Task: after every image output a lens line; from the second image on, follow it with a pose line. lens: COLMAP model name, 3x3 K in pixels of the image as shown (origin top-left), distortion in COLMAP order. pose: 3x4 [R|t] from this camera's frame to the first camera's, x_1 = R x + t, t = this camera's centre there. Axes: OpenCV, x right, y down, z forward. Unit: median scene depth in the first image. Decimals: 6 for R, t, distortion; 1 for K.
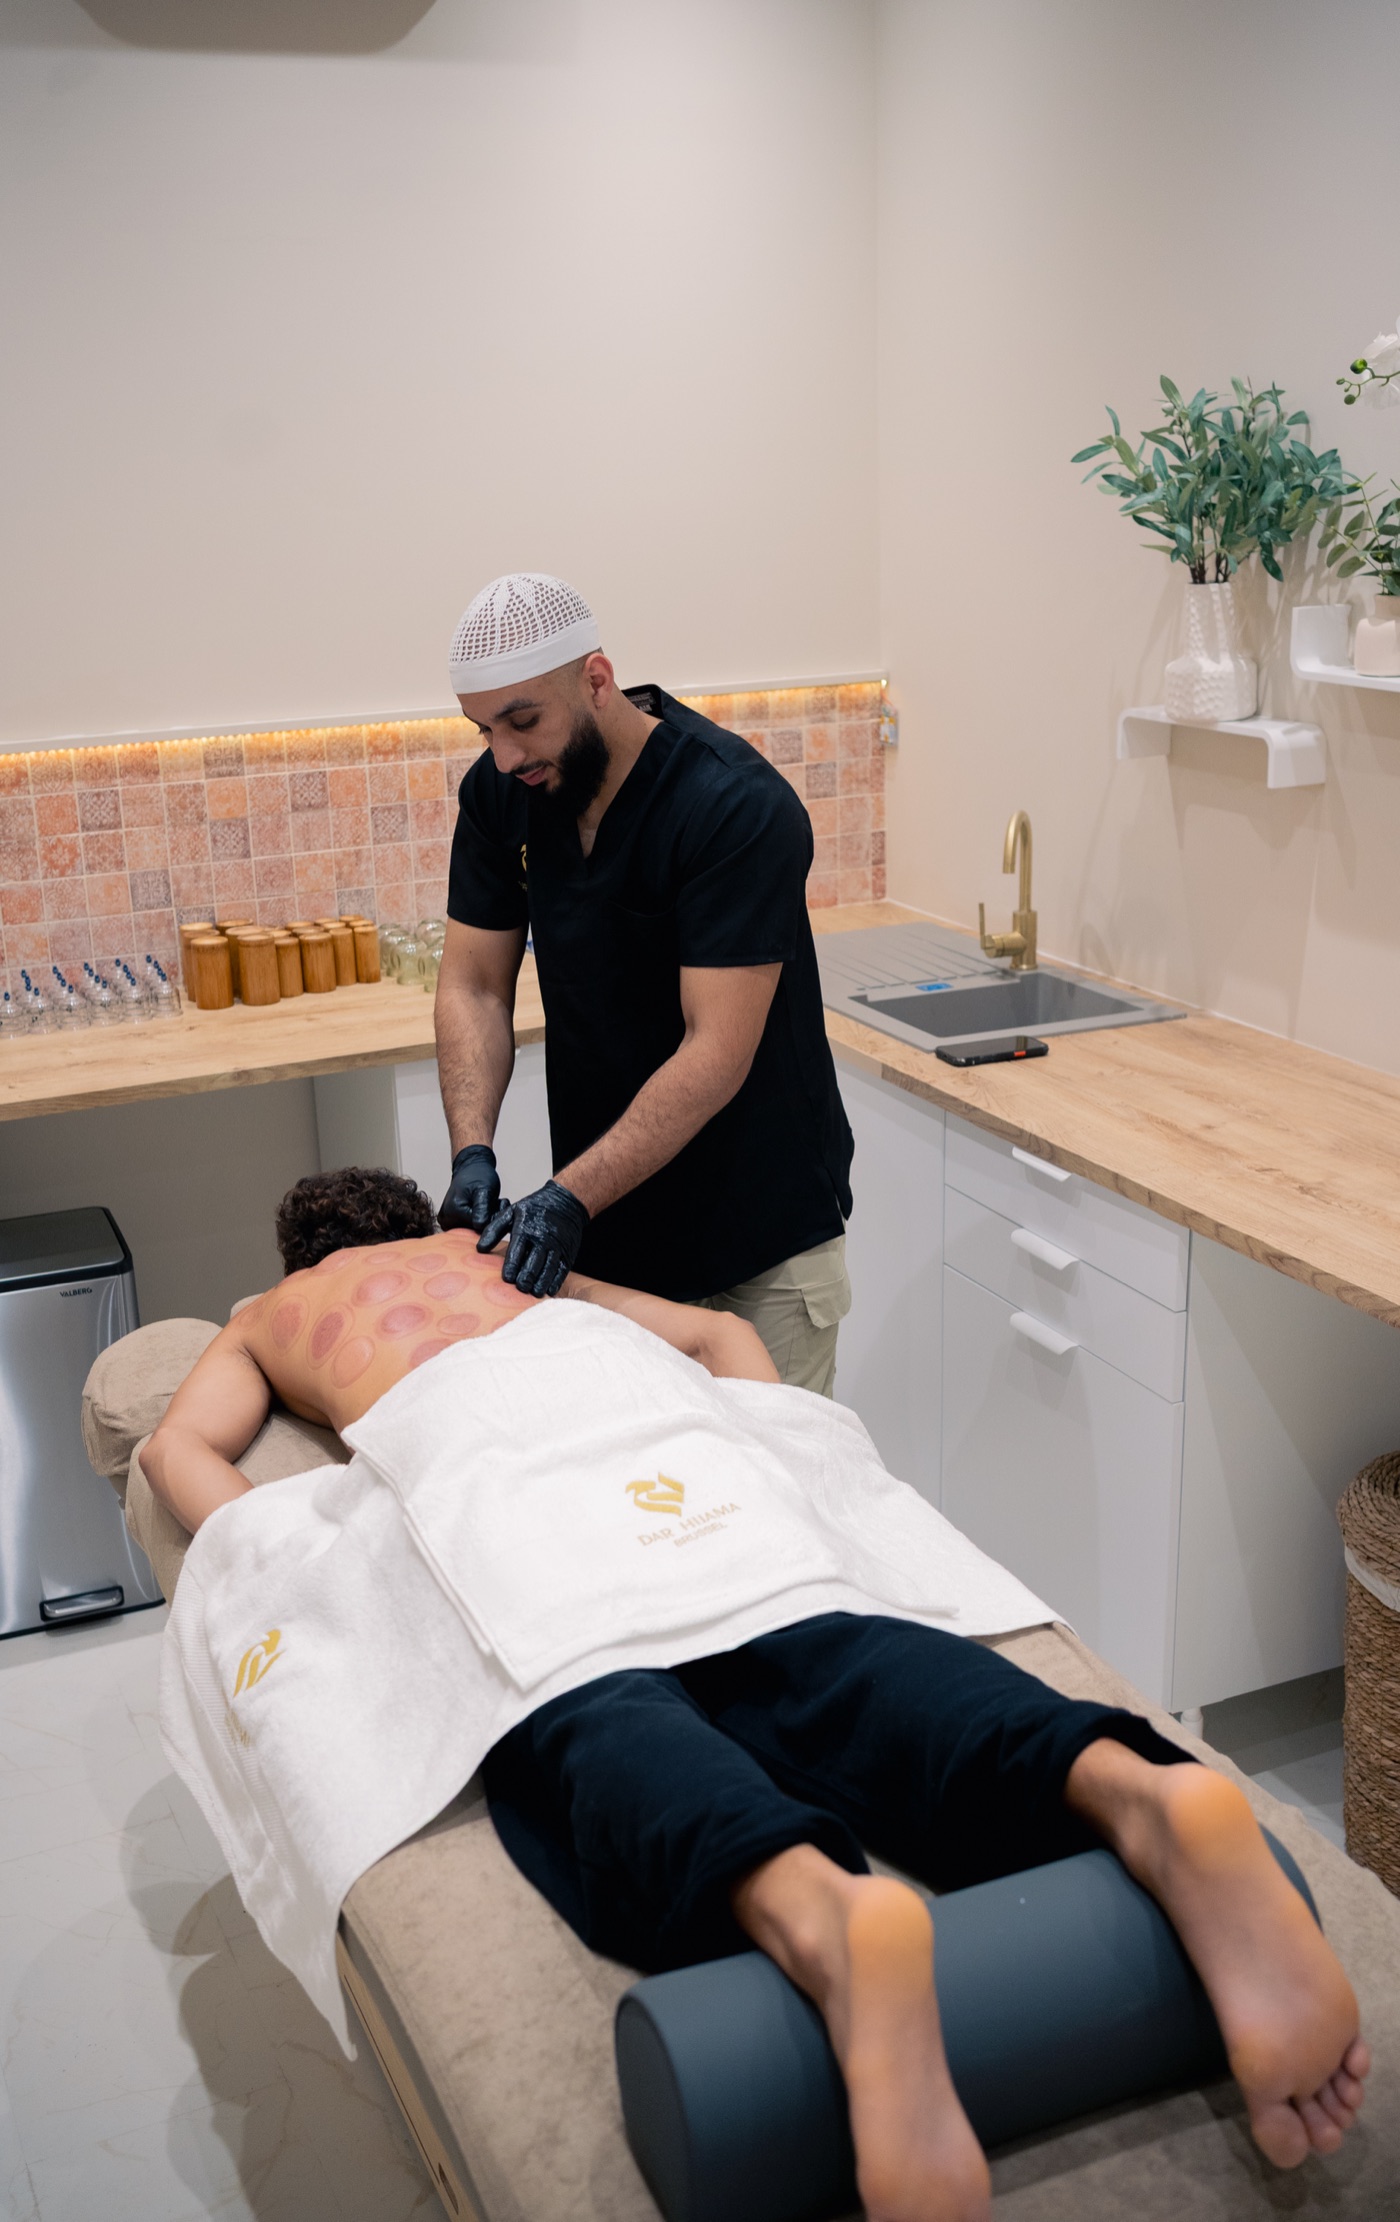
lens RADIAL K [[2221.9, 0, 700.1], [0, 2221.9, 1111.0], [0, 0, 1]] dist [0.104478, 0.000000]
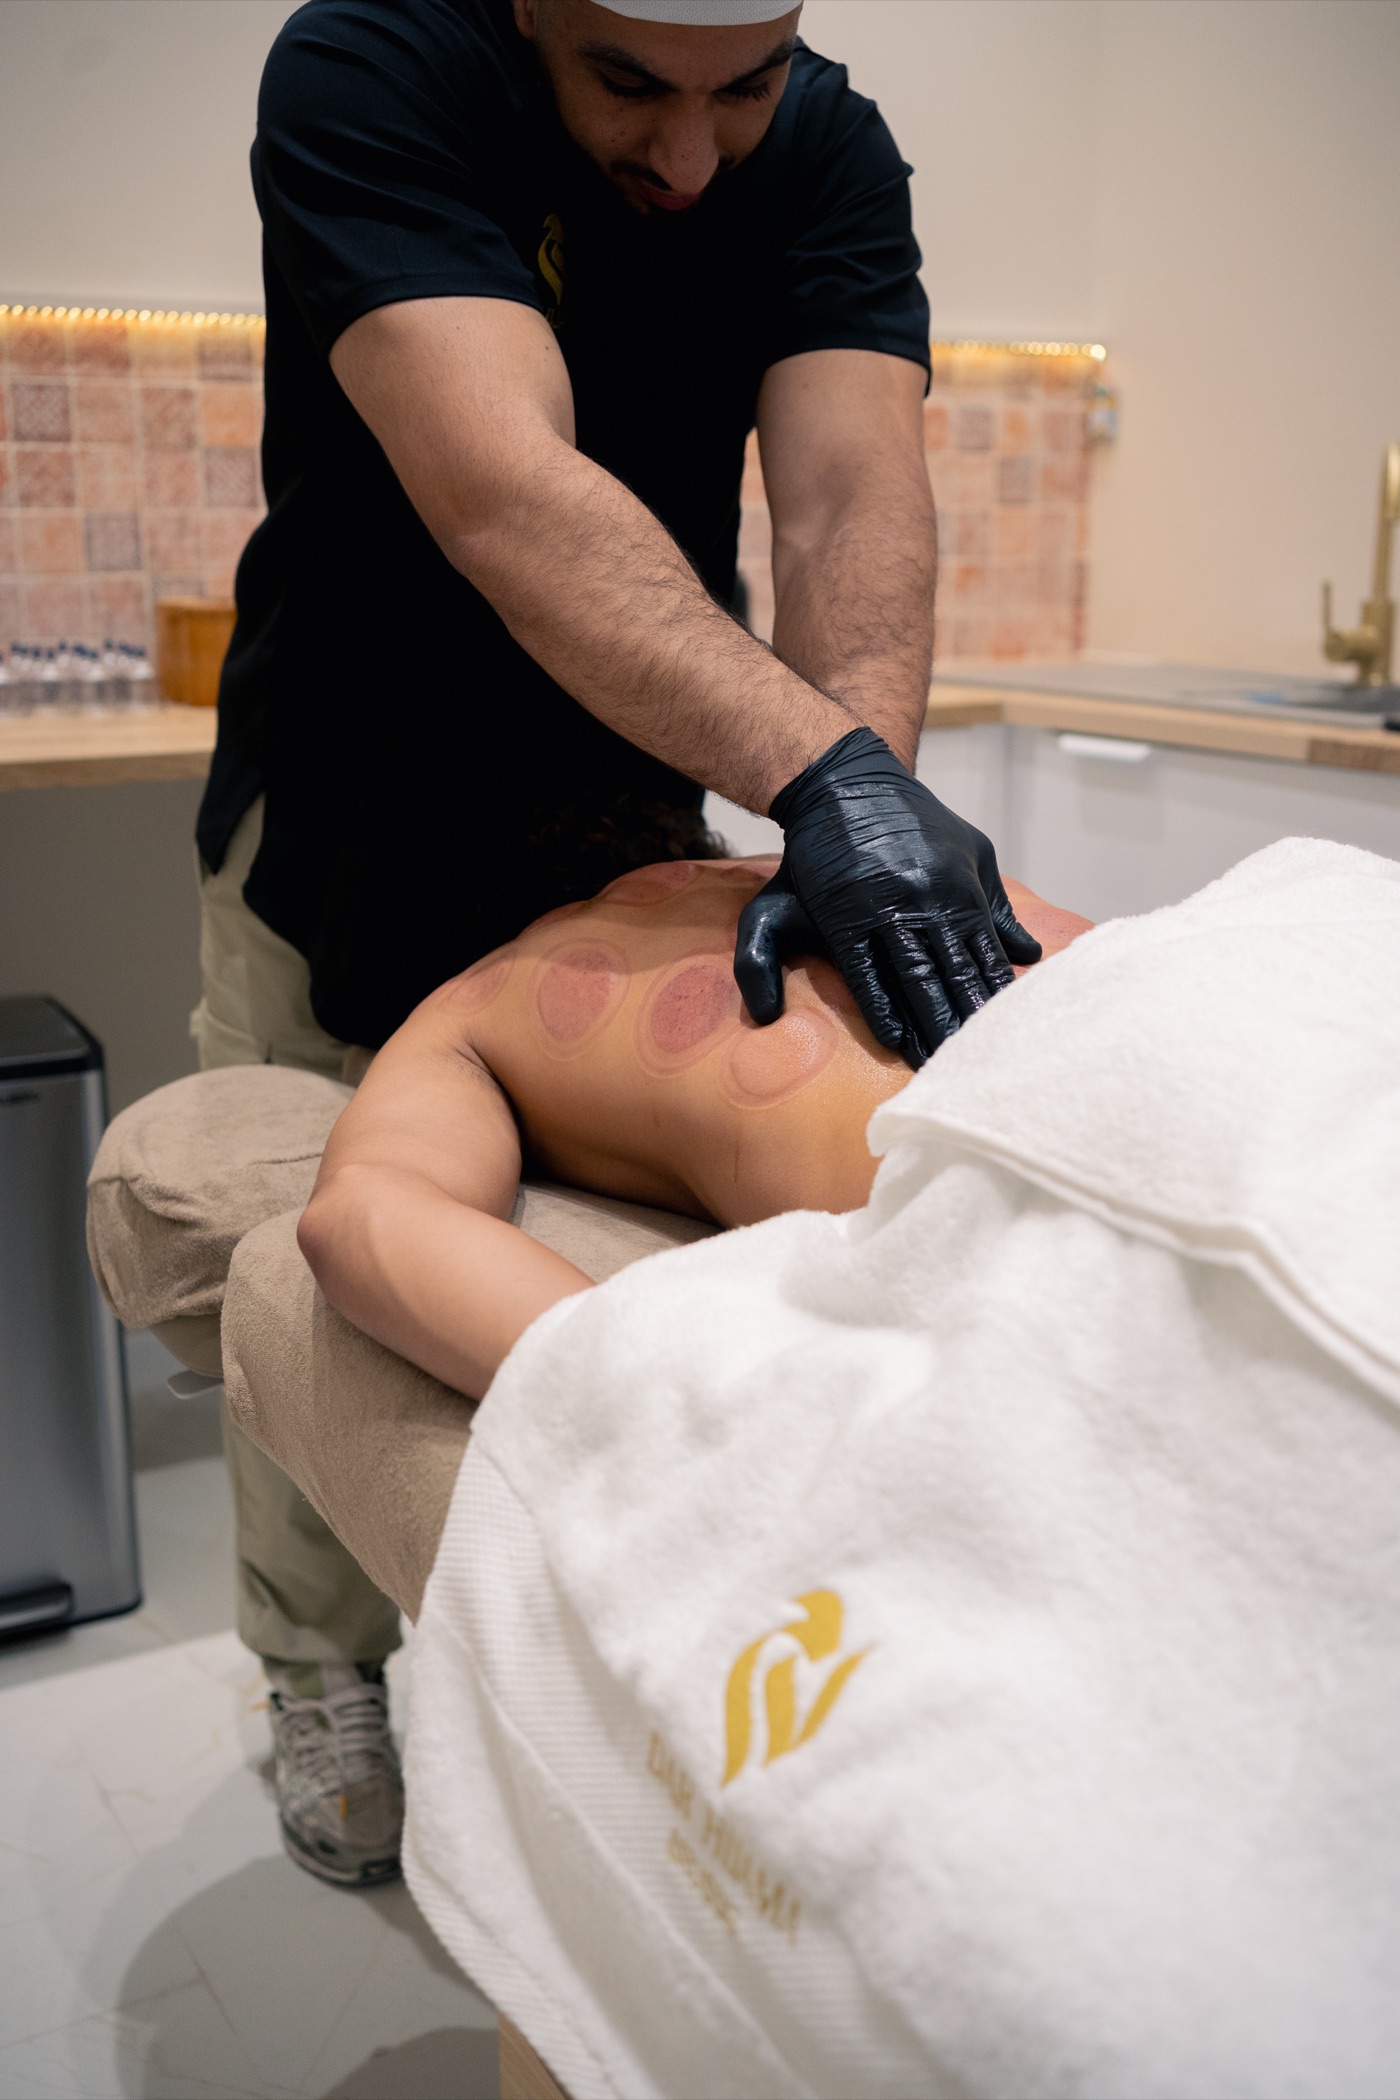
lens RADIAL K [[2064.6, 0, 698.9], [0, 2064.6, 1049.3], [0, 0, 1]] dist [0.052953, 0.000000]
pose [[0.994286, 0.005215, 0.106621, -0.138565], [0.001221, 0.998185, -0.060212, 0.092797], [-0.106742, 0.059999, 0.992475, 0.375610]]
